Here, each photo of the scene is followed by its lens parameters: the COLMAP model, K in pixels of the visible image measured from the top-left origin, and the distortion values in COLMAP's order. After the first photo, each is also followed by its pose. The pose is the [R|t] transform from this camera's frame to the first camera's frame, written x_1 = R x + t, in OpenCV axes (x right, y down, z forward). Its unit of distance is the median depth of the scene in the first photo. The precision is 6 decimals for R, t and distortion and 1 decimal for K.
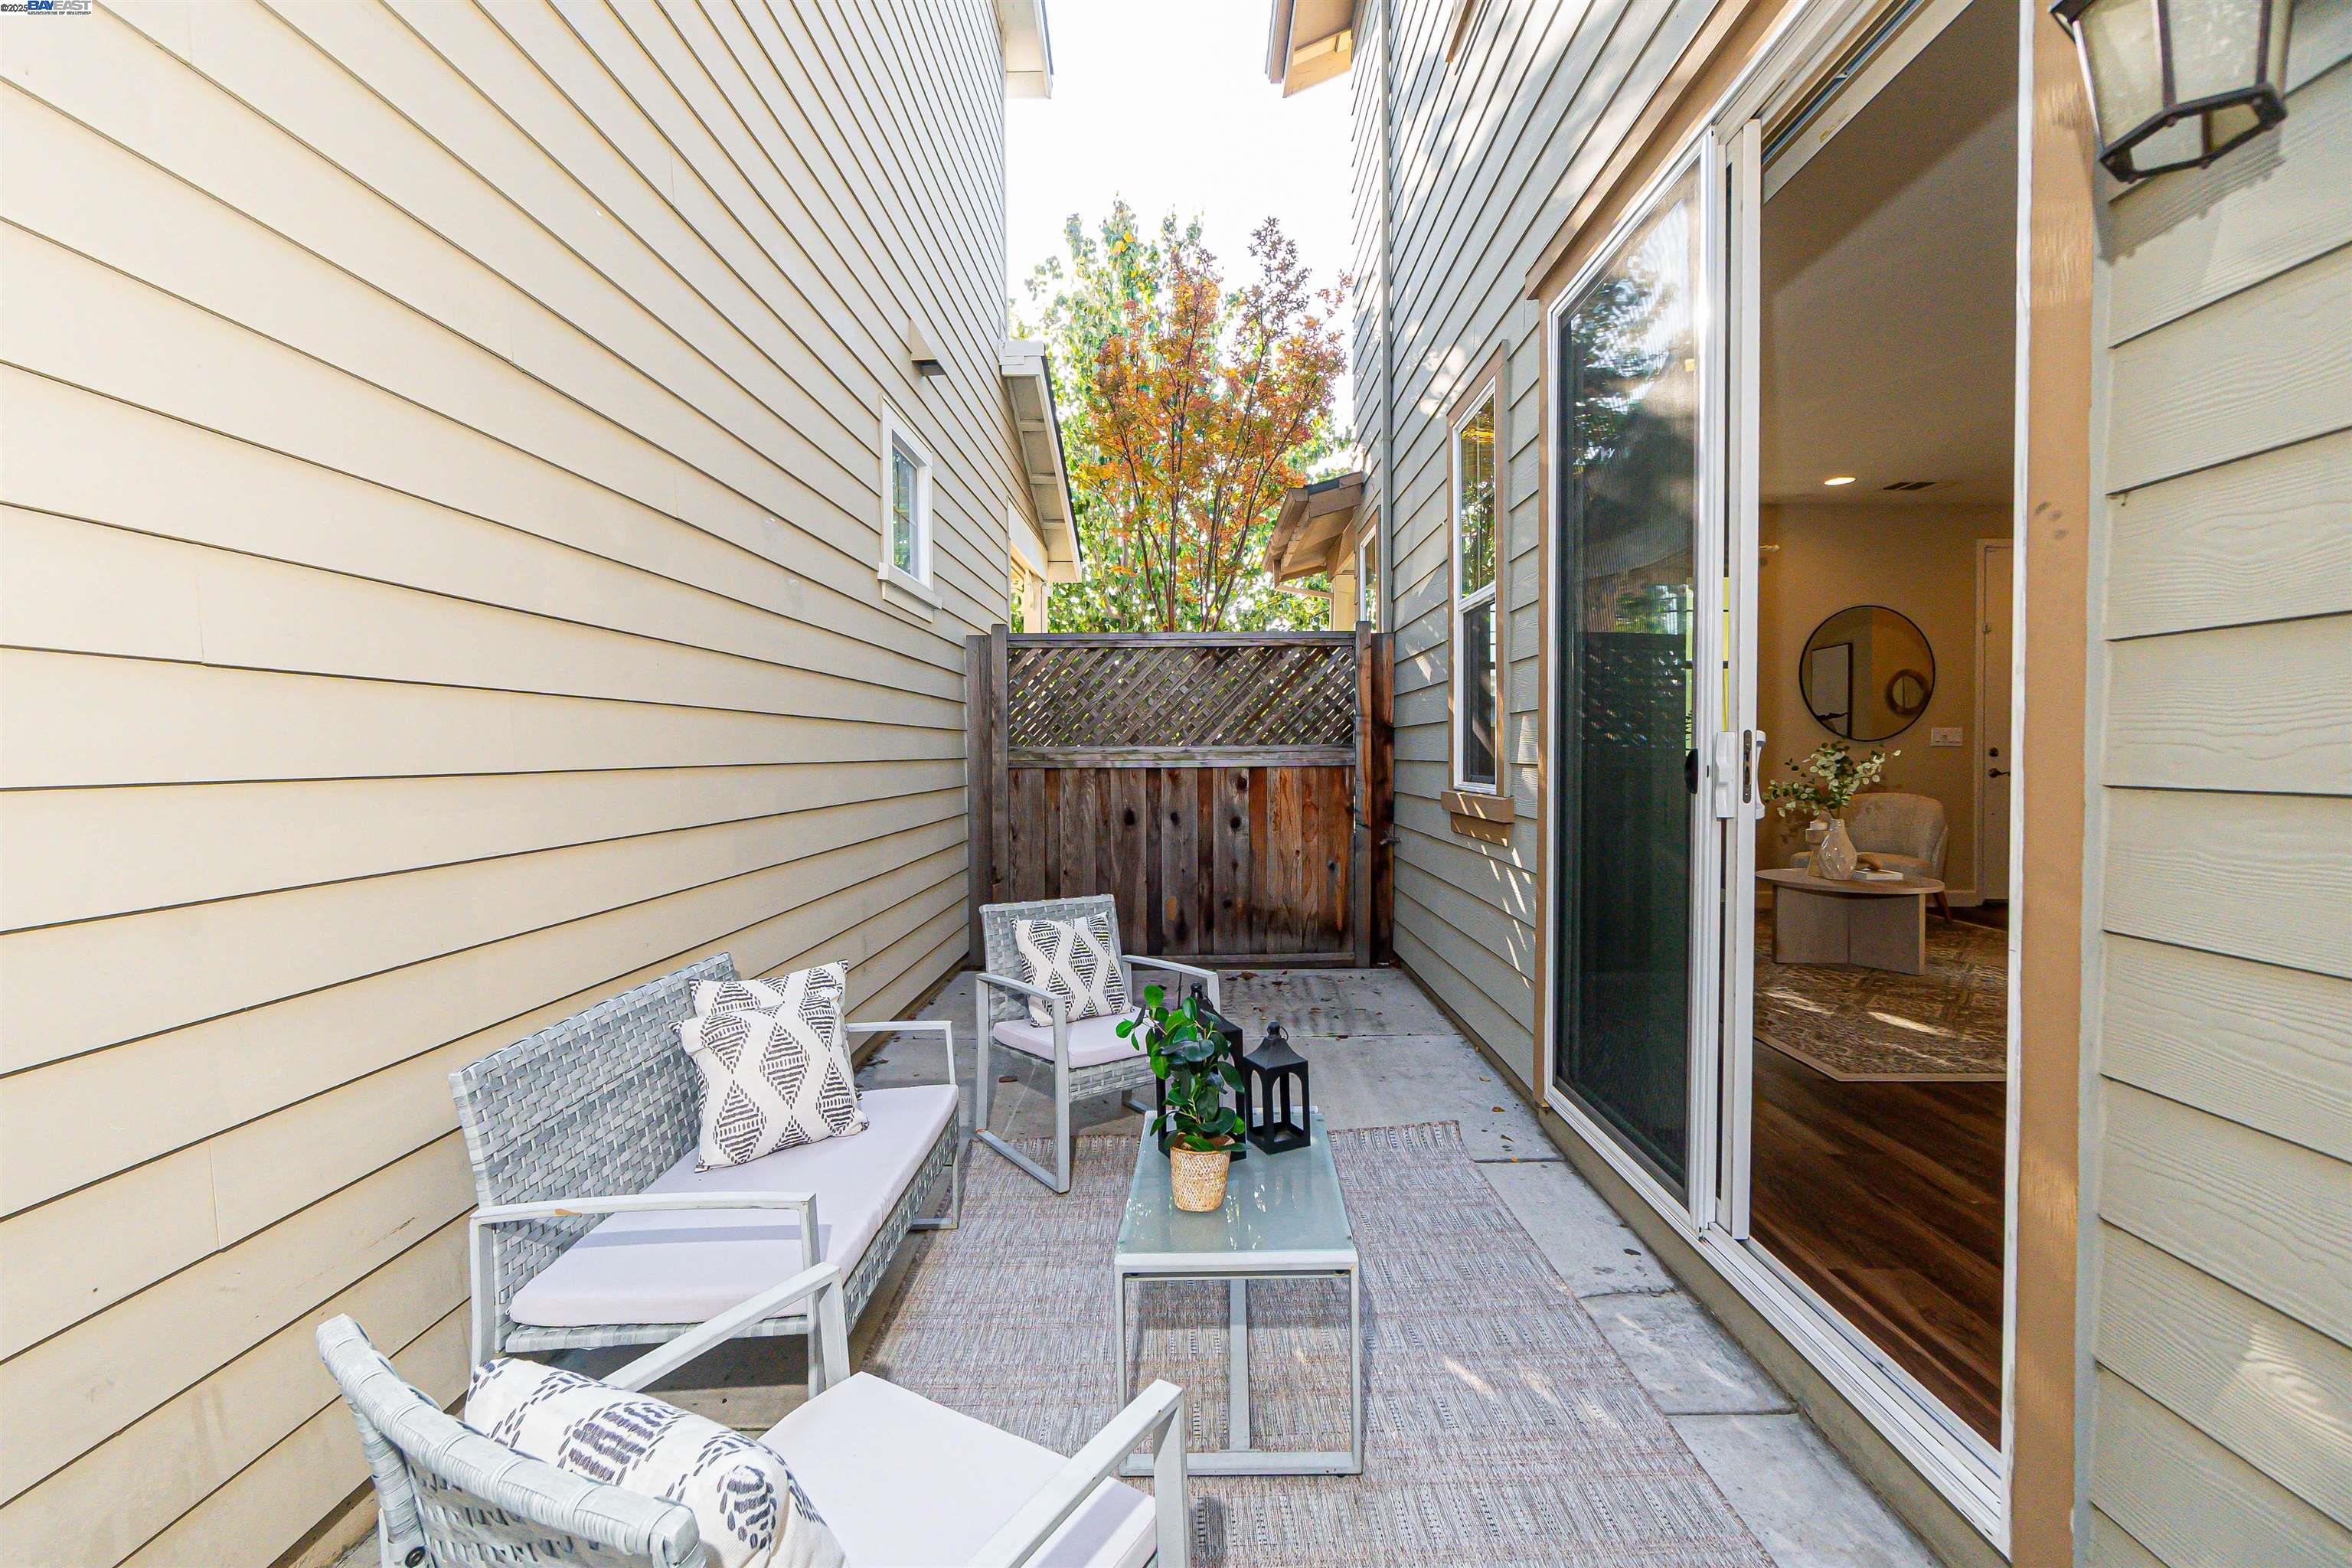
lens RADIAL K [[1015.1, 0, 1182.1], [0, 1015.1, 779.4], [0, 0, 1]] dist [-0.006398, -0.000264]
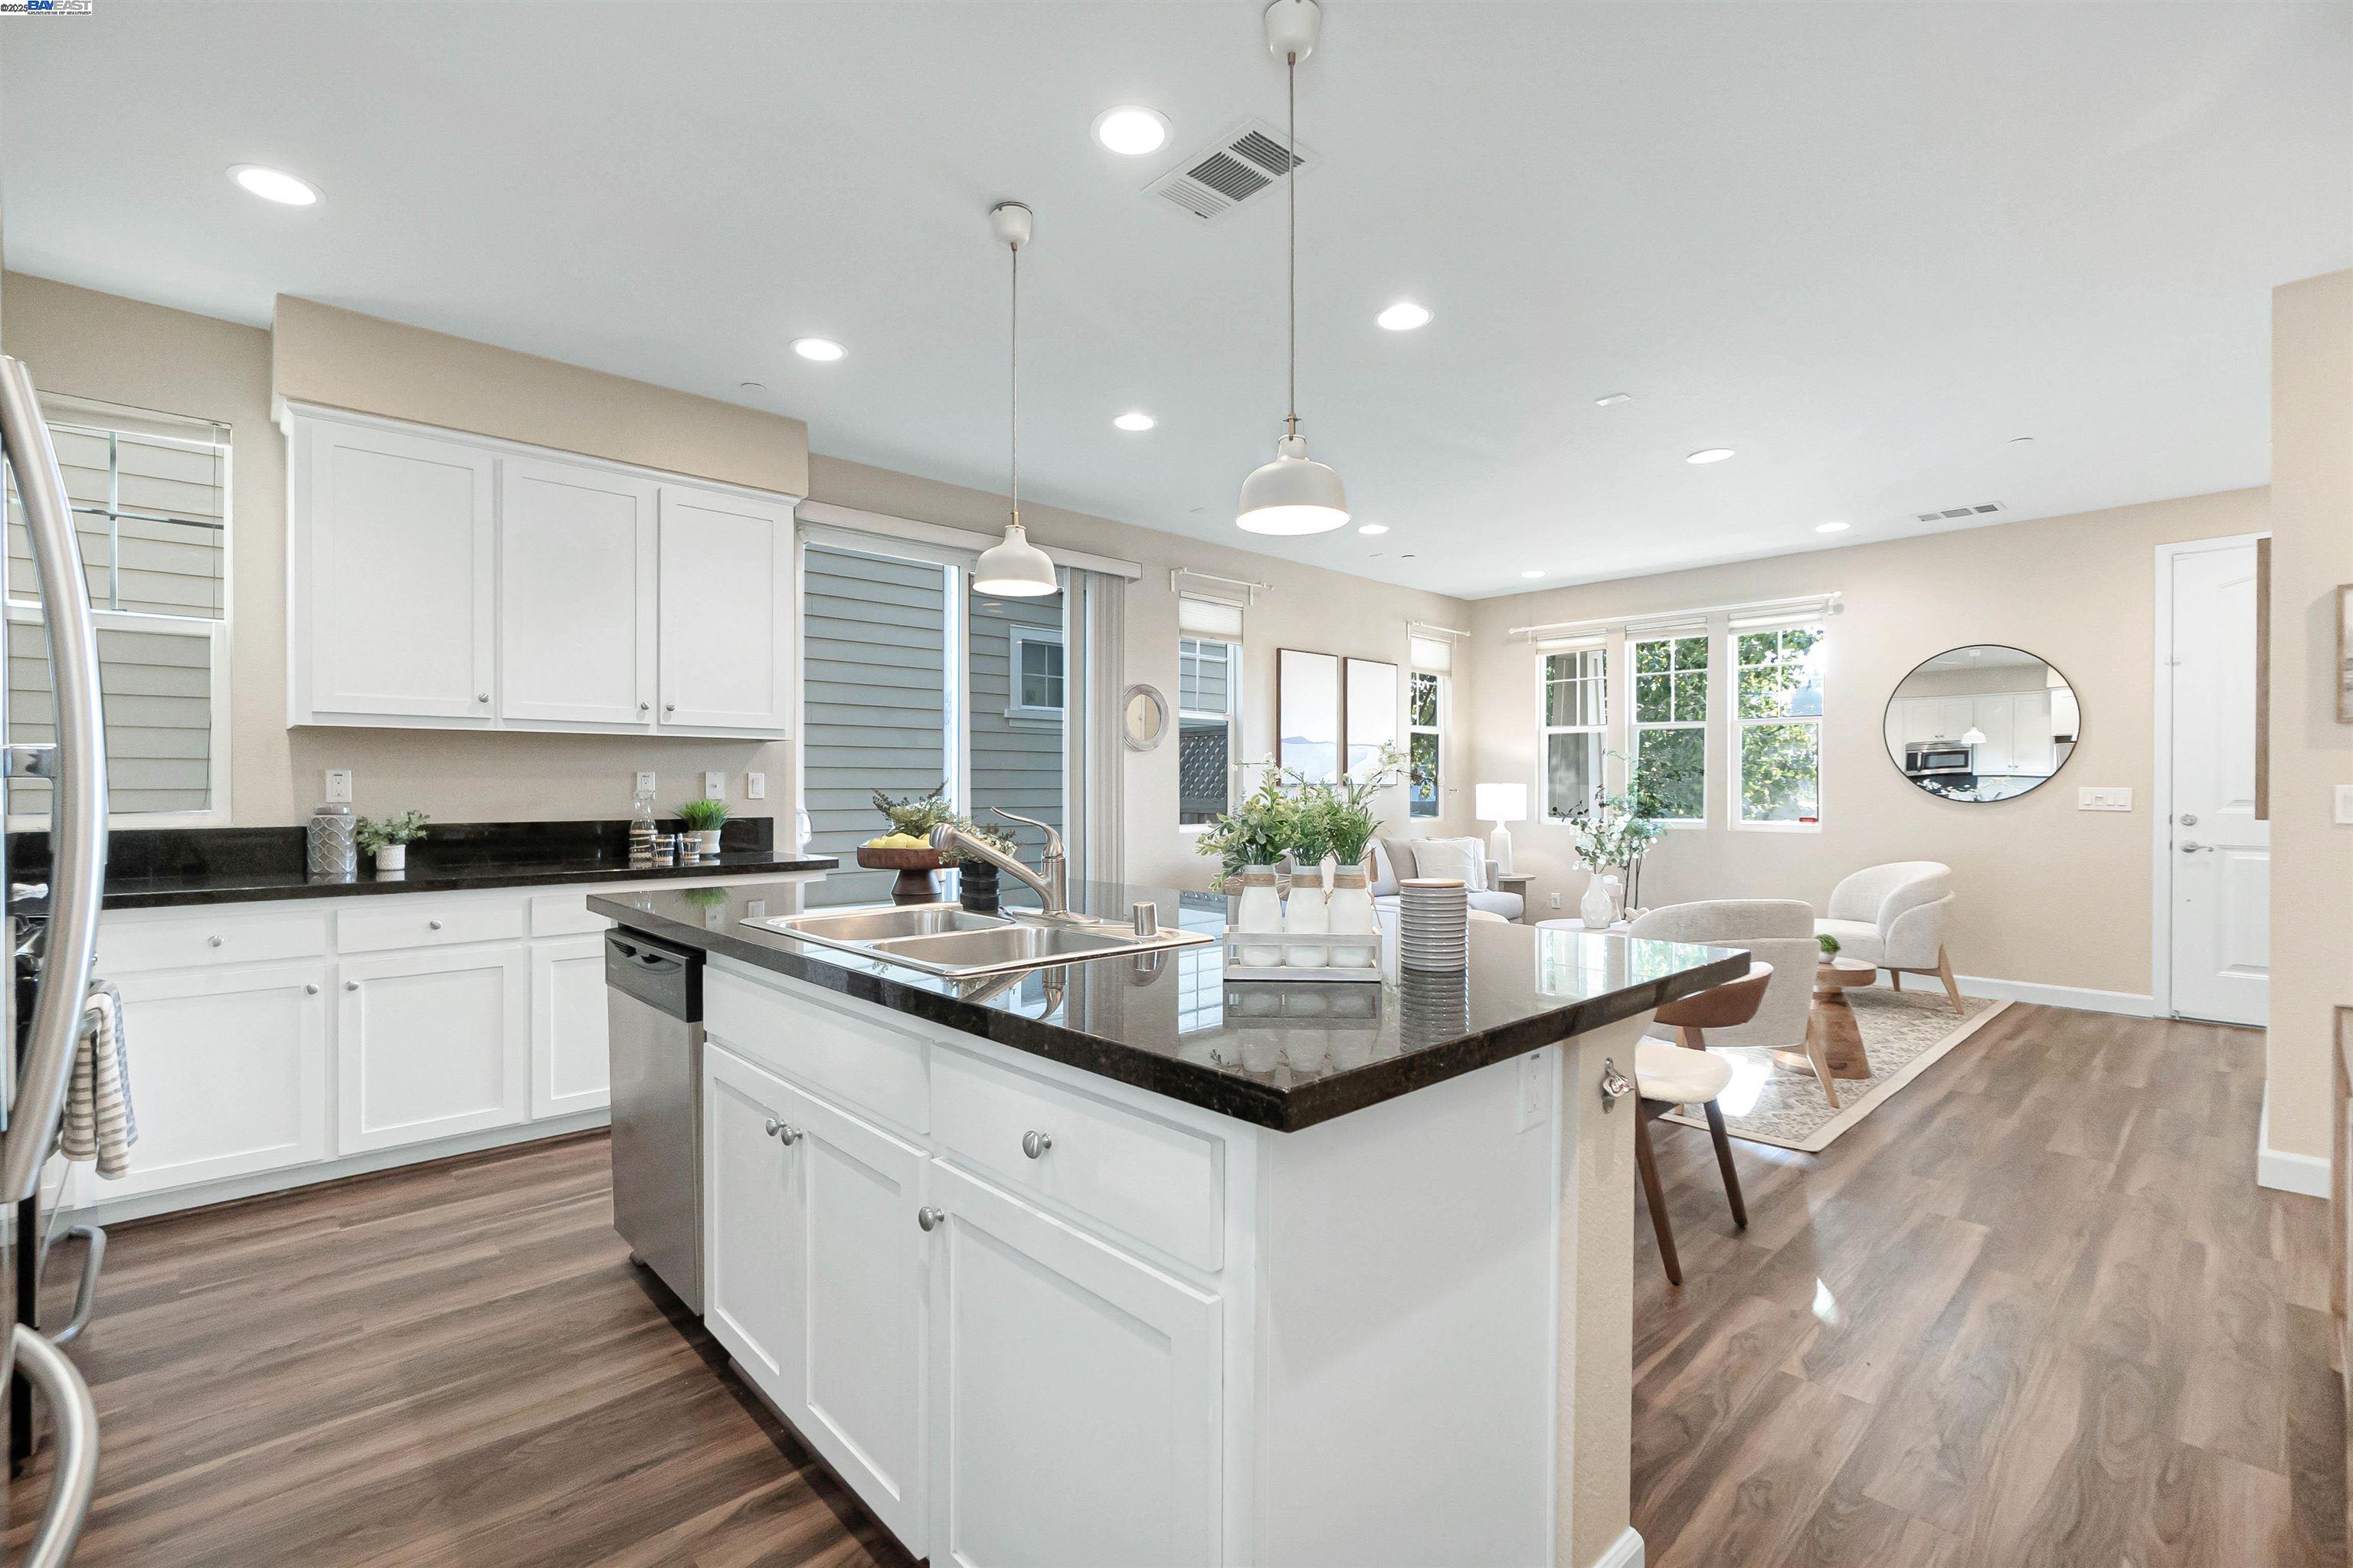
lens RADIAL K [[1020.3, 0, 1170.8], [0, 1020.3, 792.7], [0, 0, 1]] dist [-0.000461, 0.000084]
pose [[0.680624, 0.008058, -0.732589, 1.116370], [-0.022764, 0.999689, -0.010154, -0.027439], [0.732279, 0.023587, 0.680596, -0.125793]]
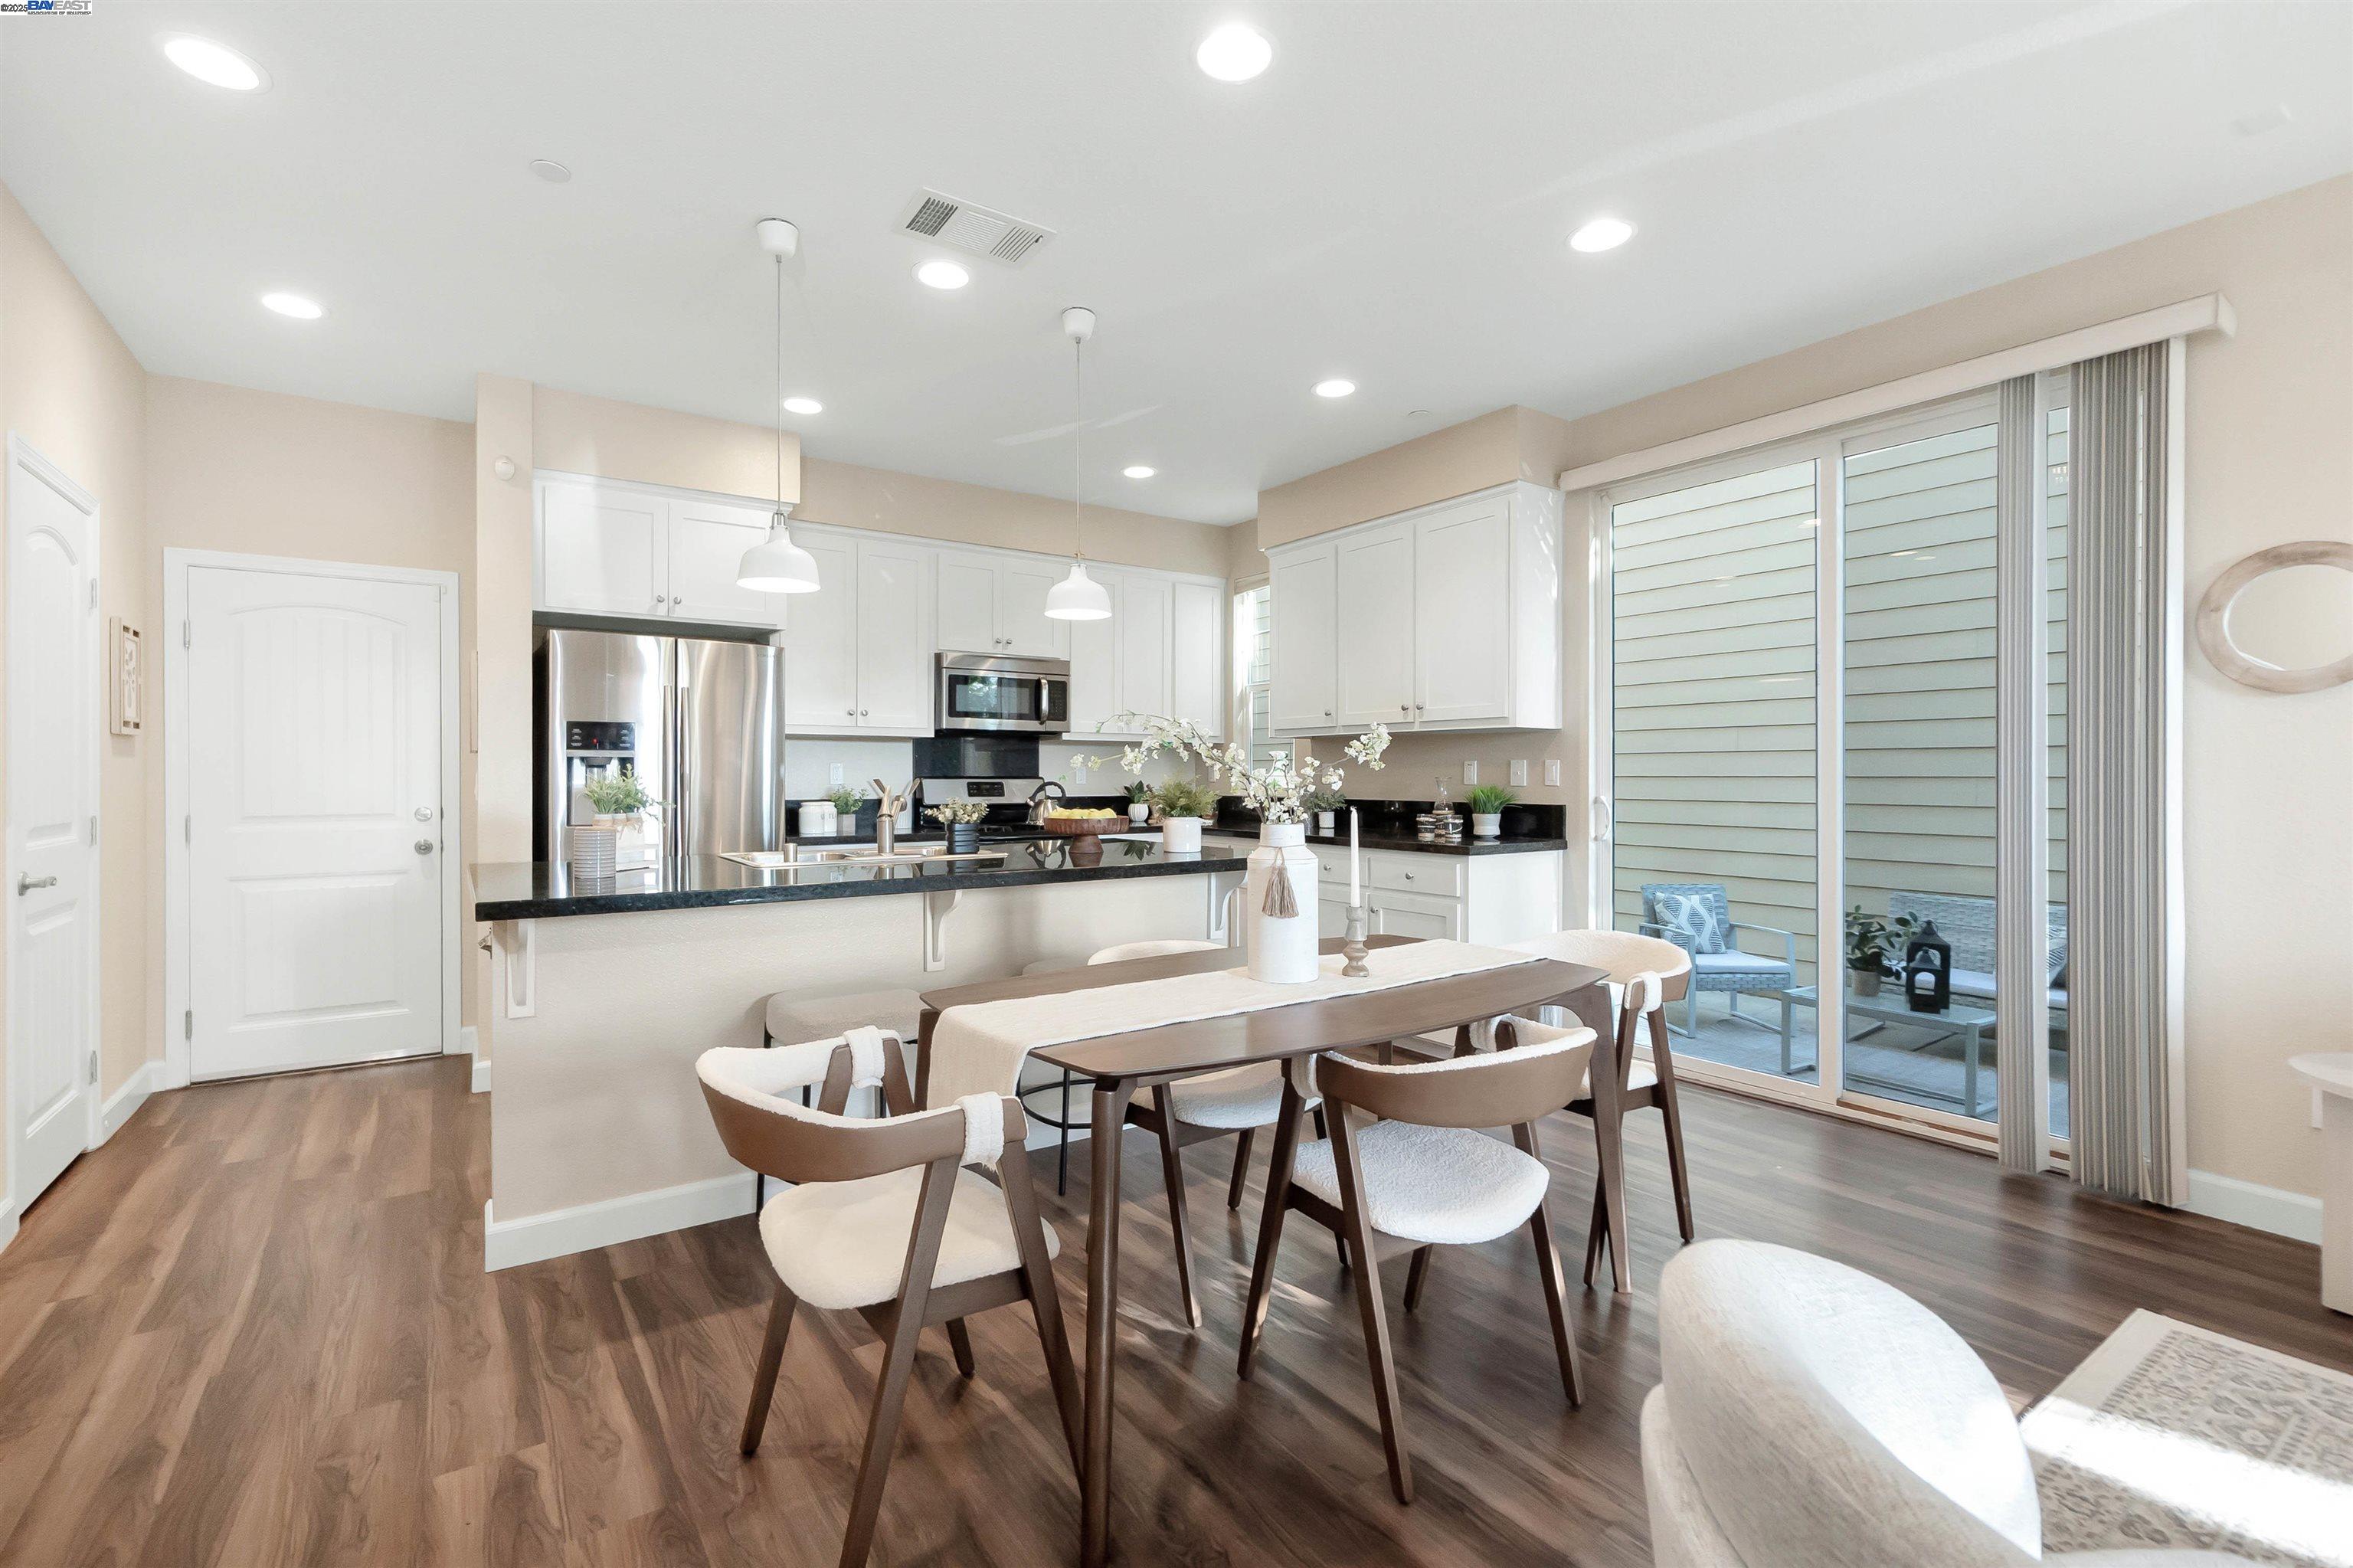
lens RADIAL K [[1046.8, 0, 1176.5], [0, 1046.8, 784.0], [0, 0, 1]] dist [-0.003653, -0.000201]
pose [[-0.815495, 0.008460, -0.578702, 1.014422], [-0.013041, 0.999371, 0.032987, -0.049602], [0.578617, 0.034448, -0.814872, 0.747777]]
